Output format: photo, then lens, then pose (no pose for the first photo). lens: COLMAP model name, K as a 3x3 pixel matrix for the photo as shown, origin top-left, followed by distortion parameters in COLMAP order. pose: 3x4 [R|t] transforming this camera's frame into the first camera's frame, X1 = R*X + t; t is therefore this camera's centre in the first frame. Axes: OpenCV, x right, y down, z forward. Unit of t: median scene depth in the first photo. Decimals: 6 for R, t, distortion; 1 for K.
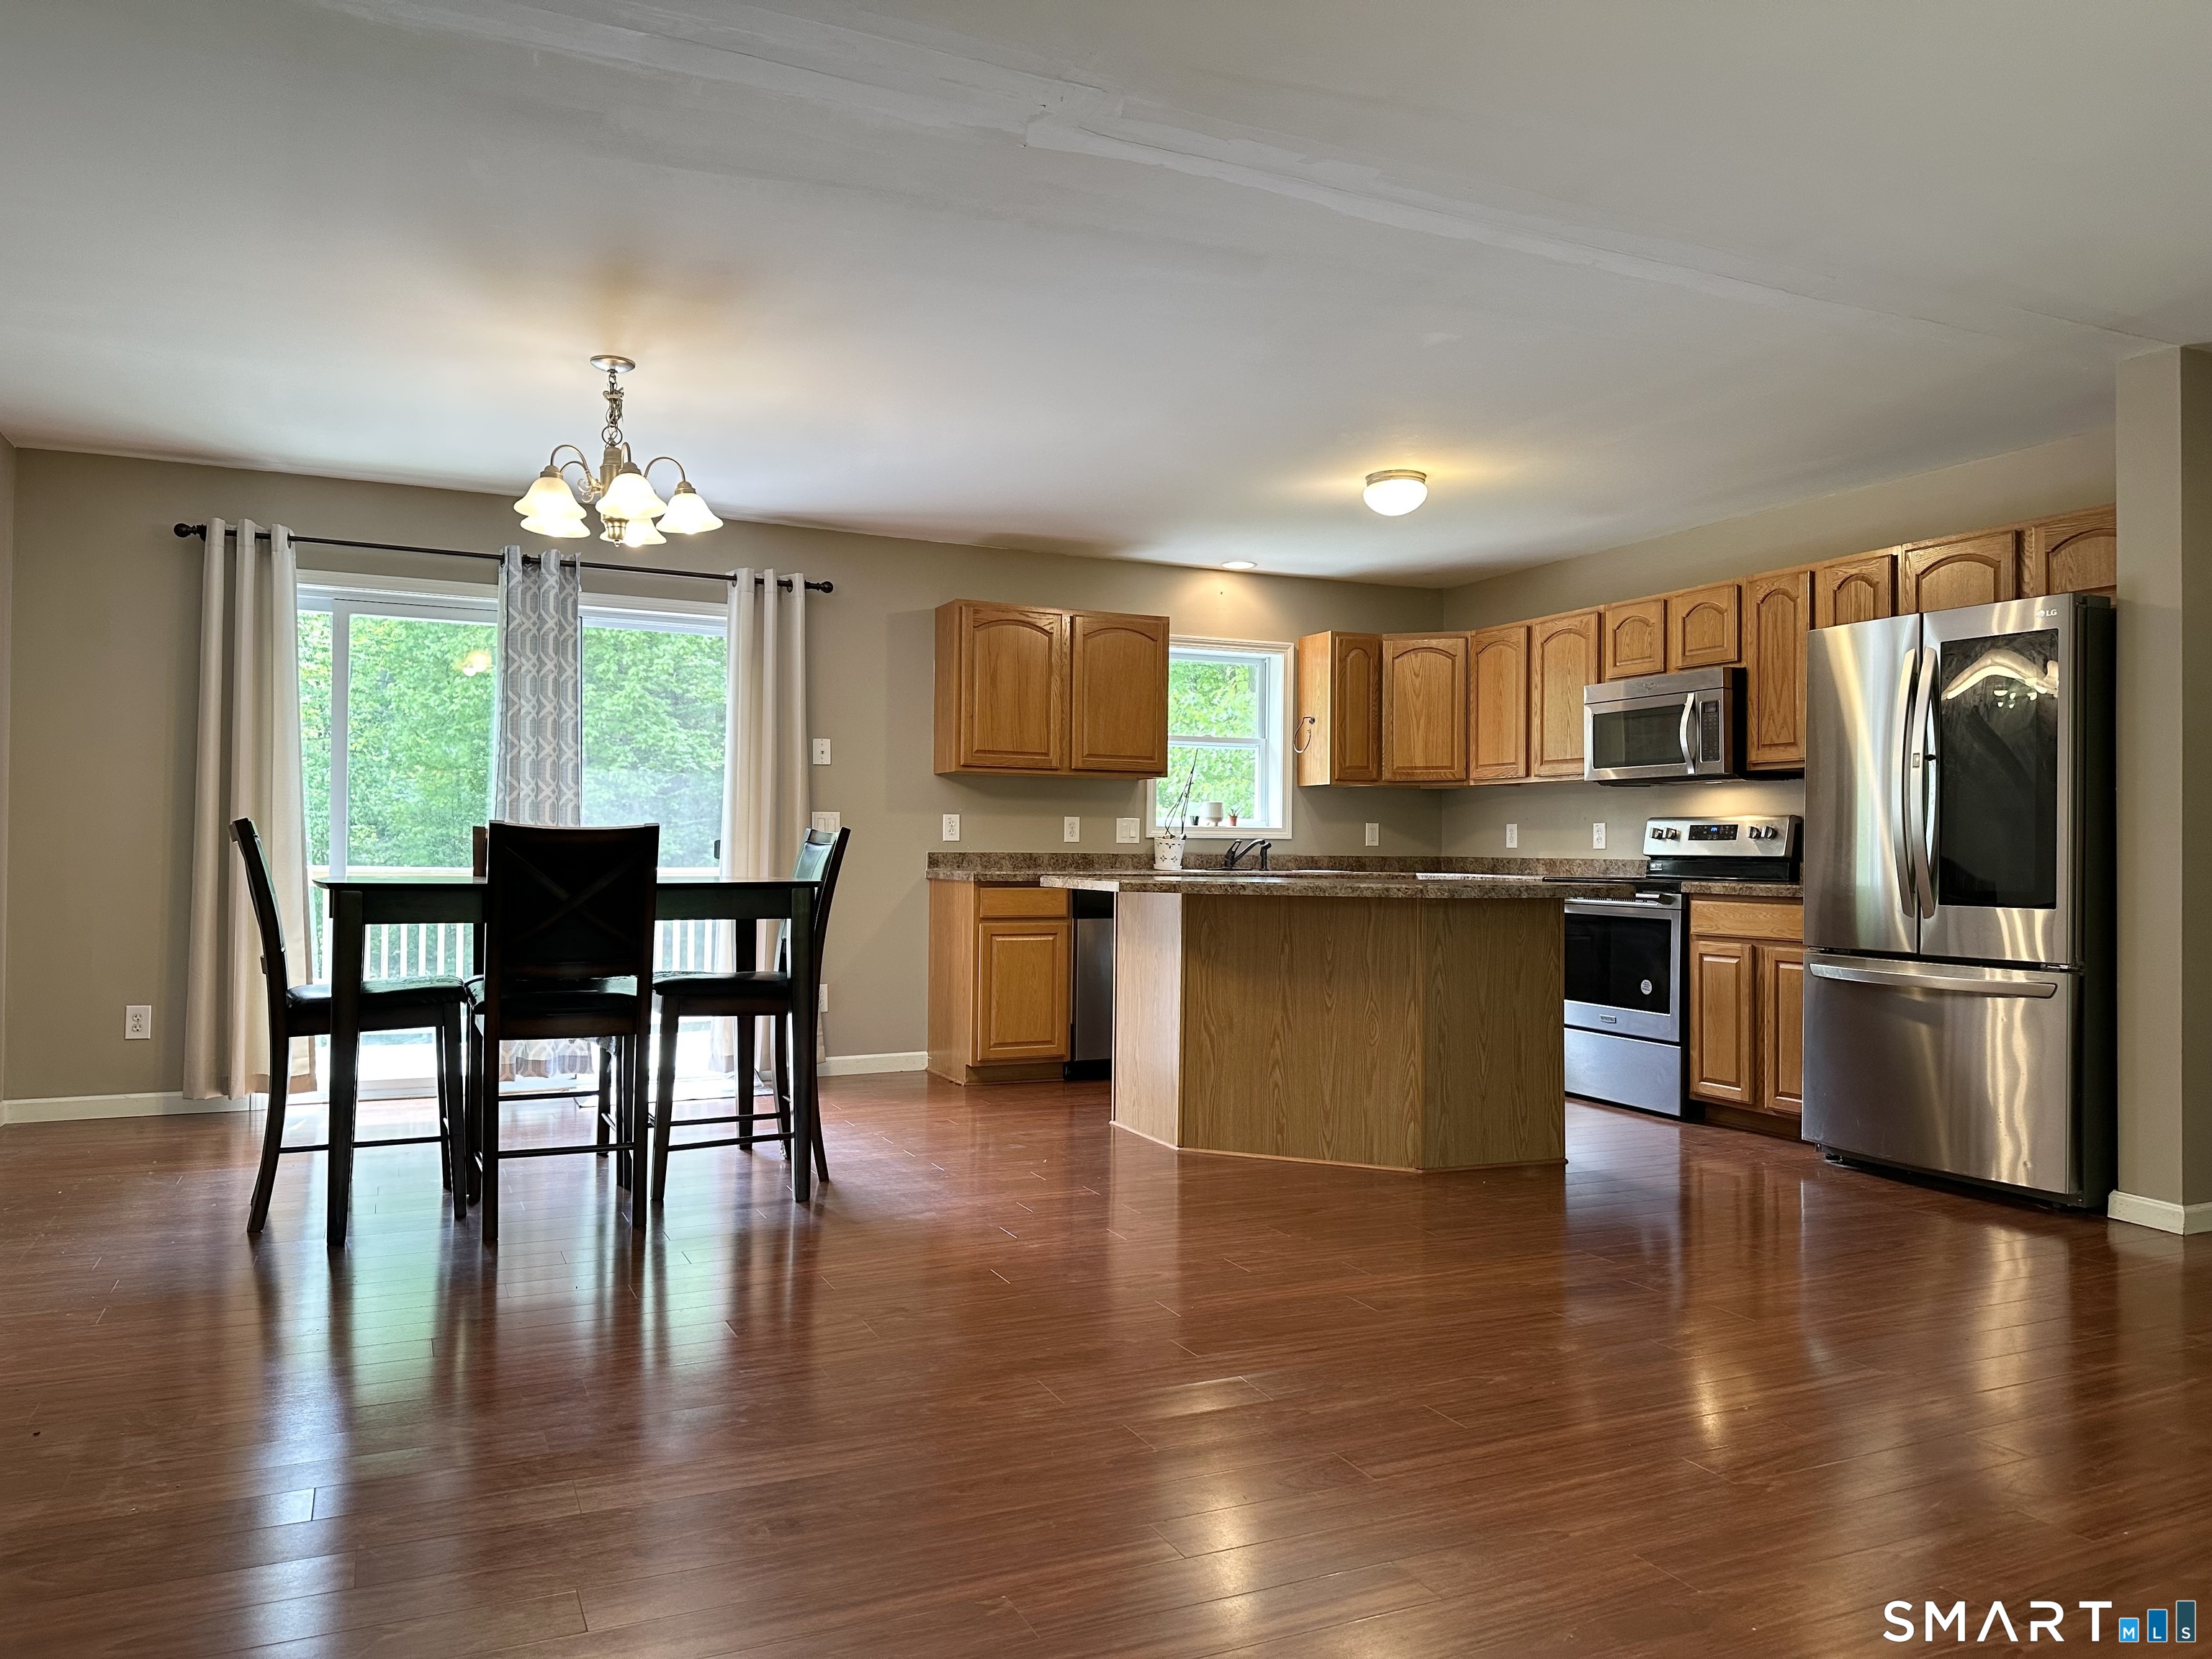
lens RADIAL K [[1538.1, 0, 1111.0], [0, 1538.1, 836.4], [0, 0, 1]] dist [0.186962, -0.375609]
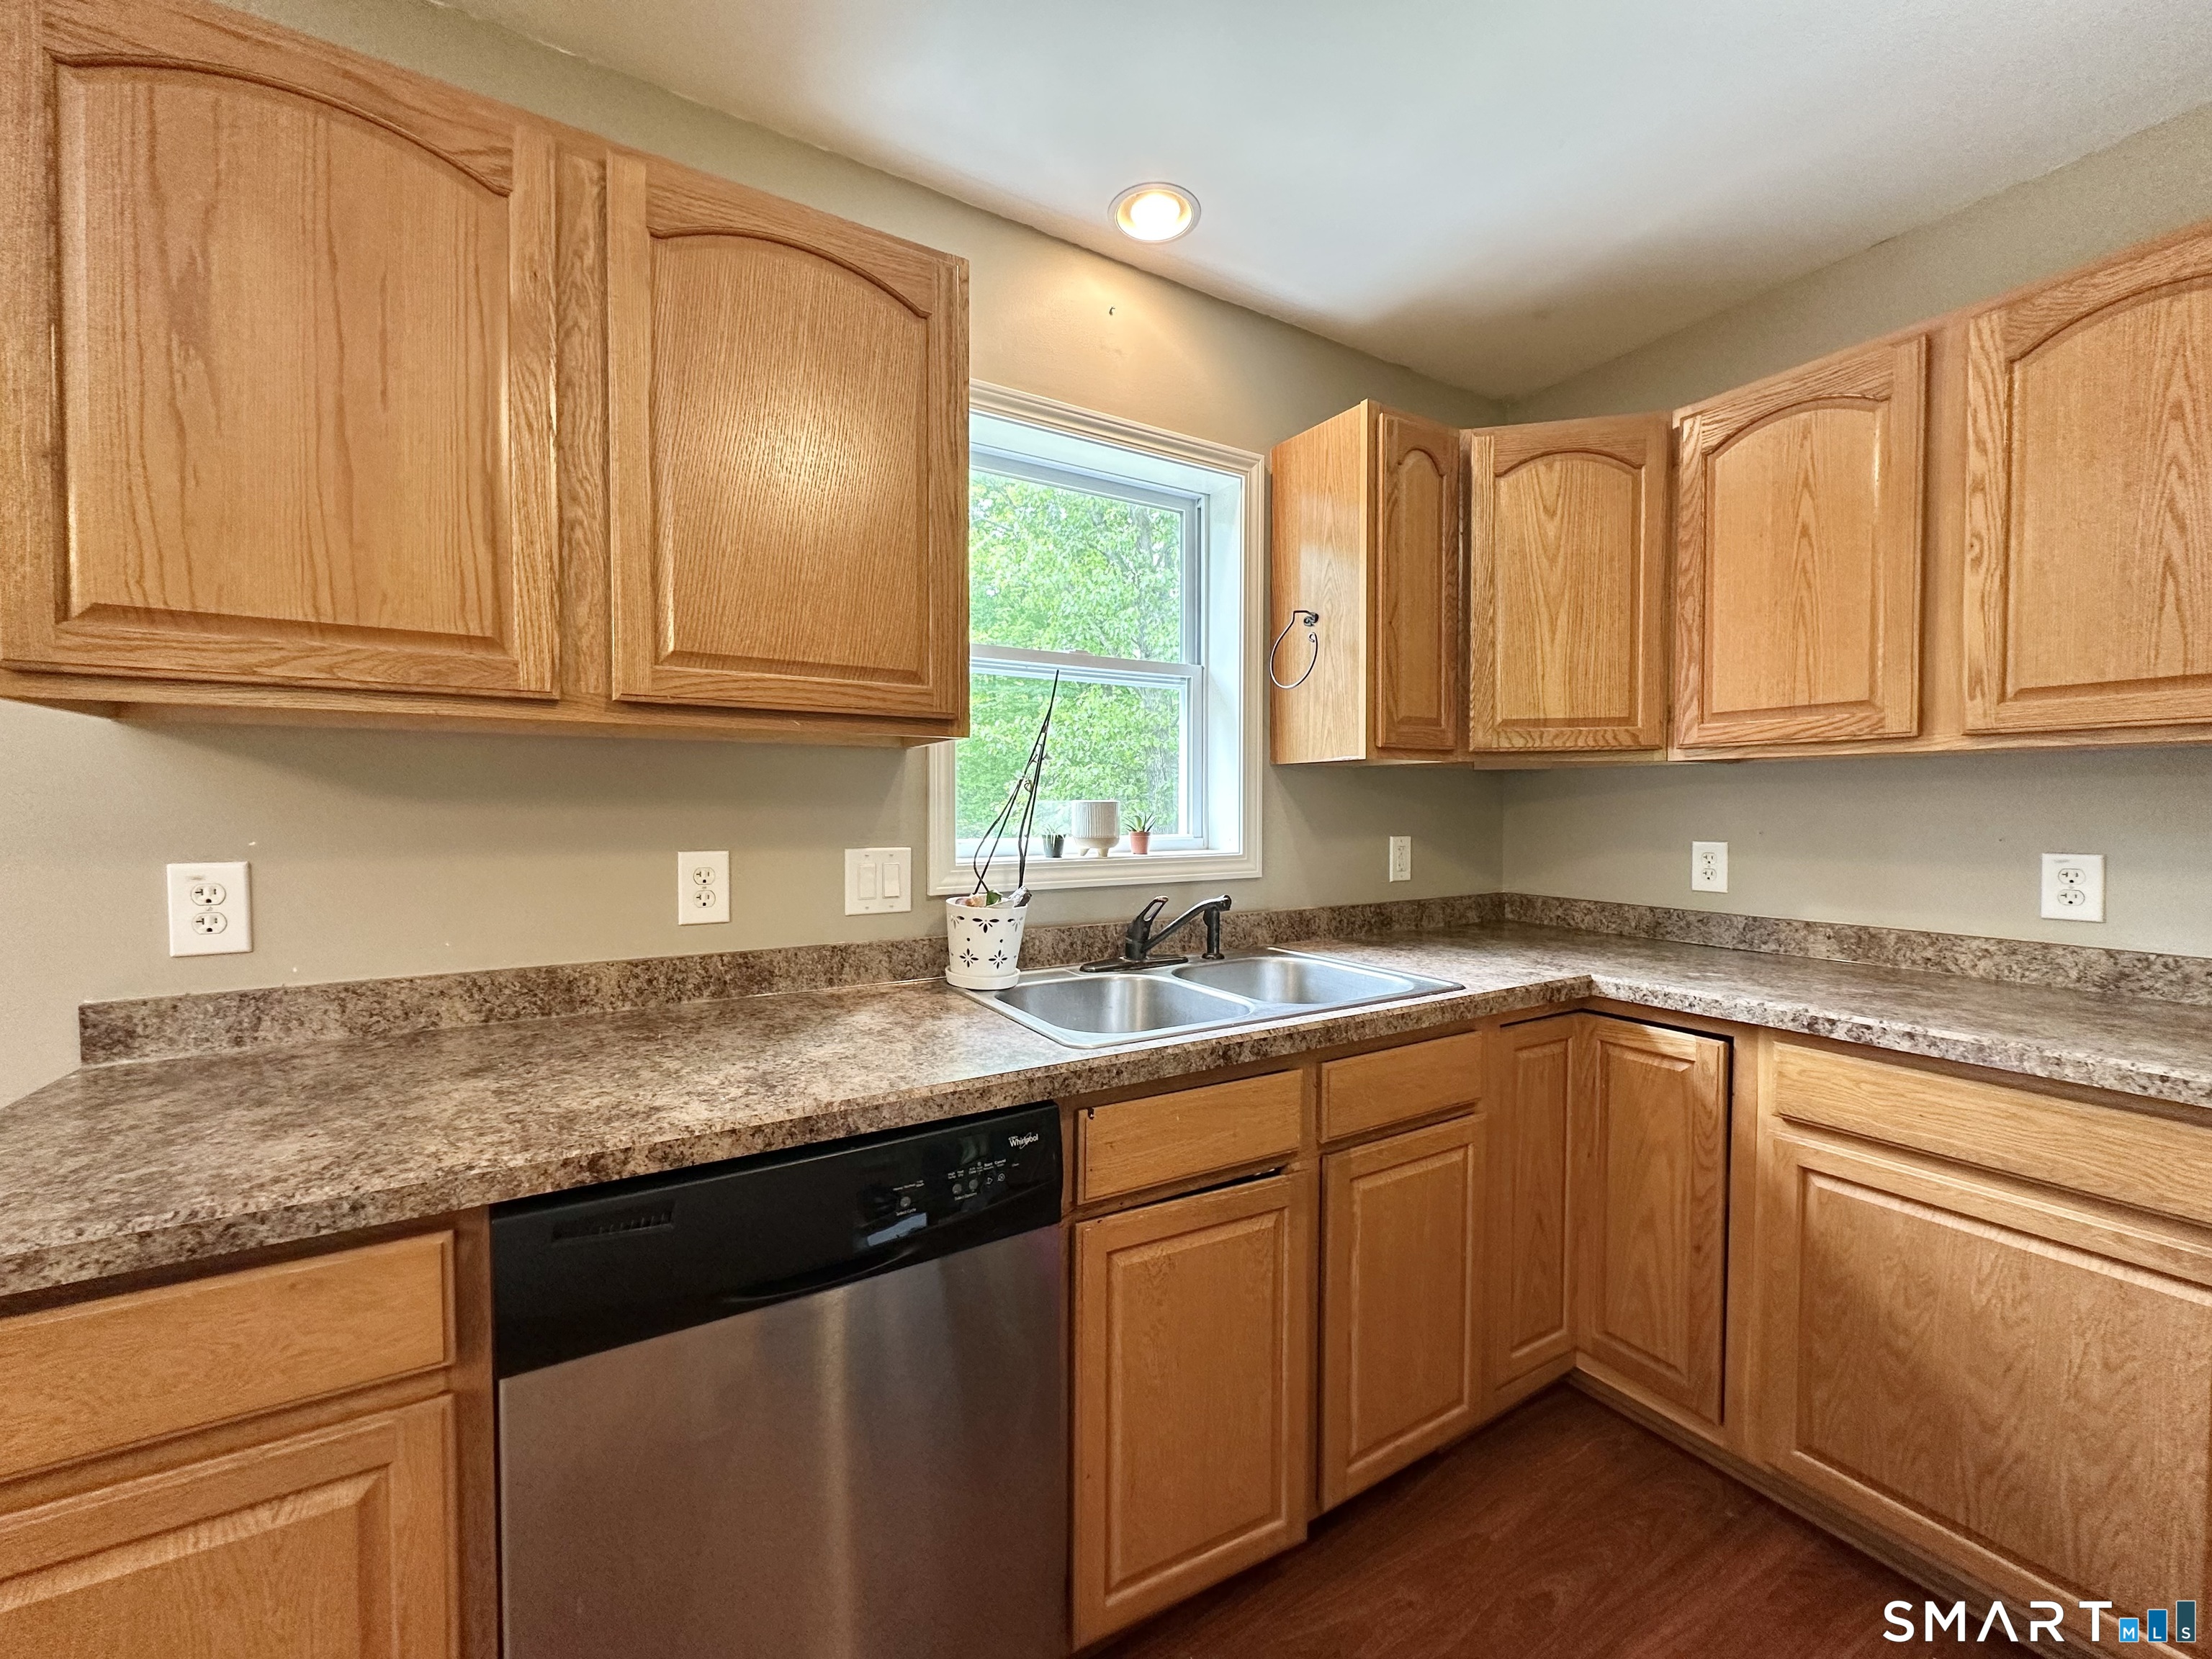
lens RADIAL K [[883.2, 0, 1107.7], [0, 883.2, 830.8], [0, 0, 1]] dist [0.003051, -0.000393]
pose [[0.994679, -0.010887, 0.102450, 0.050434], [0.007201, 0.999316, 0.036281, -0.026122], [-0.102775, -0.035350, 0.994076, 0.860483]]
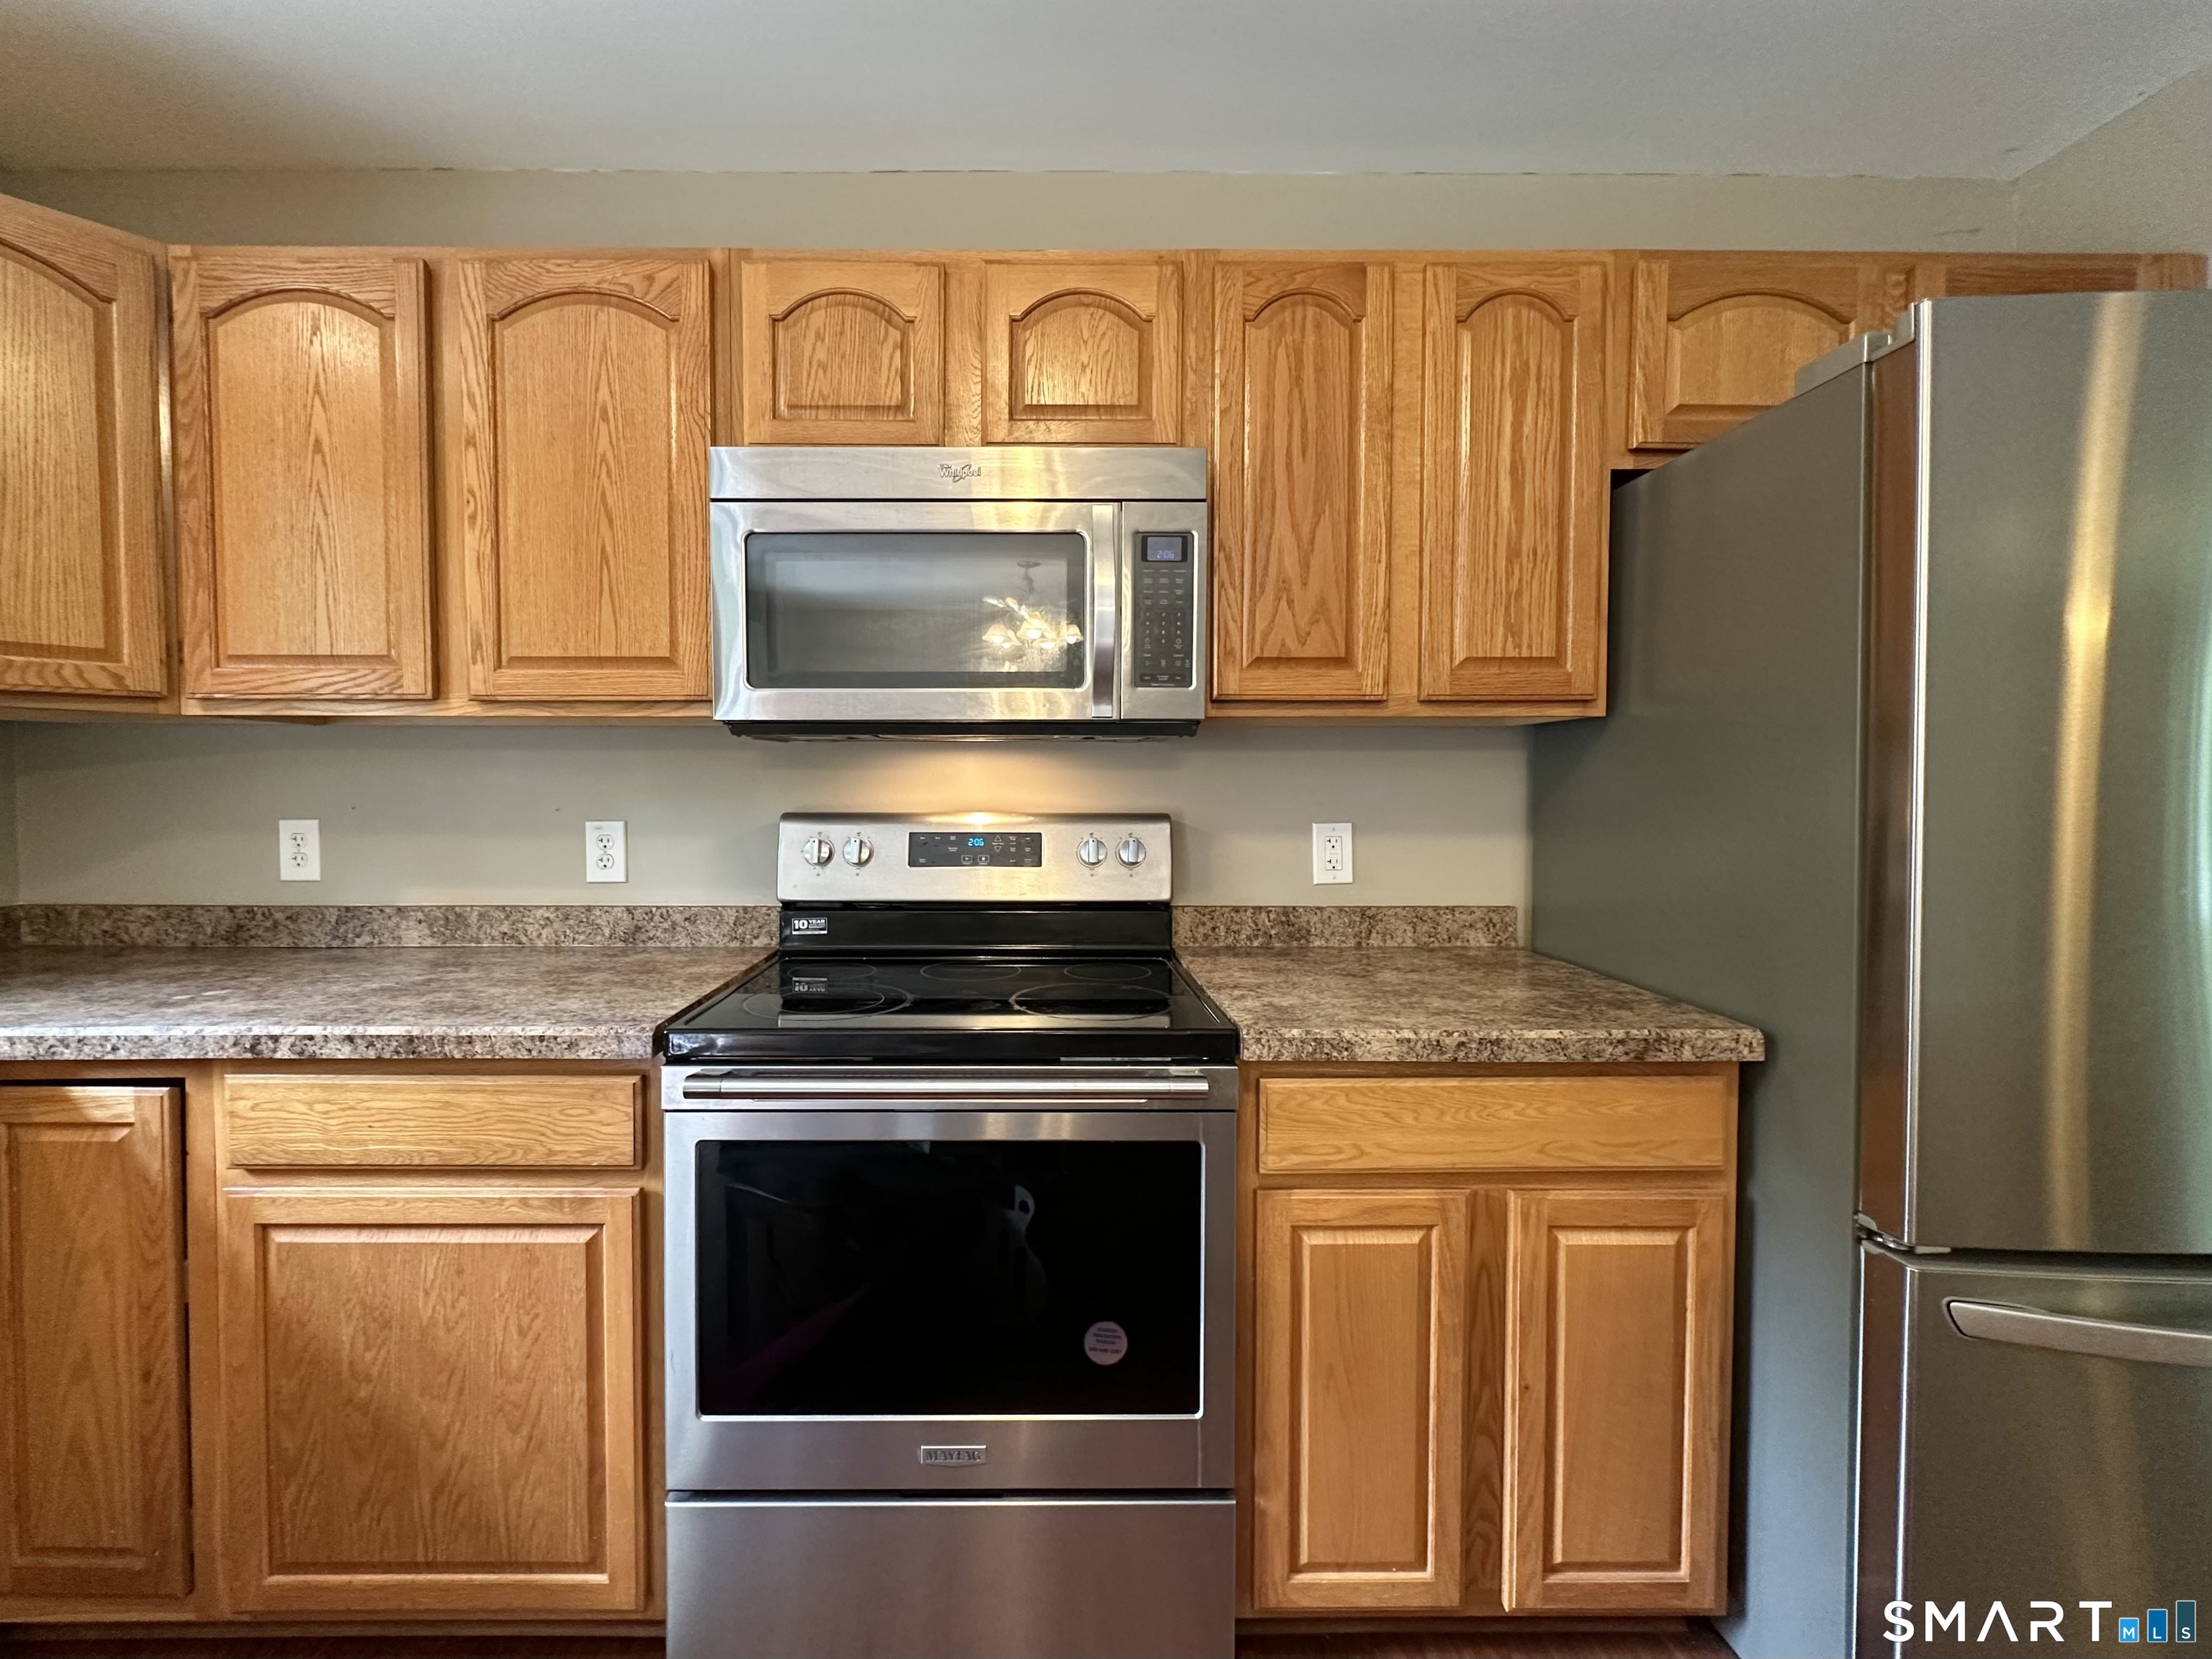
lens RADIAL K [[916.9, 0, 1041.1], [0, 916.9, 812.5], [0, 0, 1]] dist [-0.000437, -0.000427]
pose [[0.420691, -0.034036, 0.906565, 0.145702], [-0.005693, 0.999177, 0.040155, -0.023293], [-0.907186, -0.022053, 0.420151, 0.843519]]
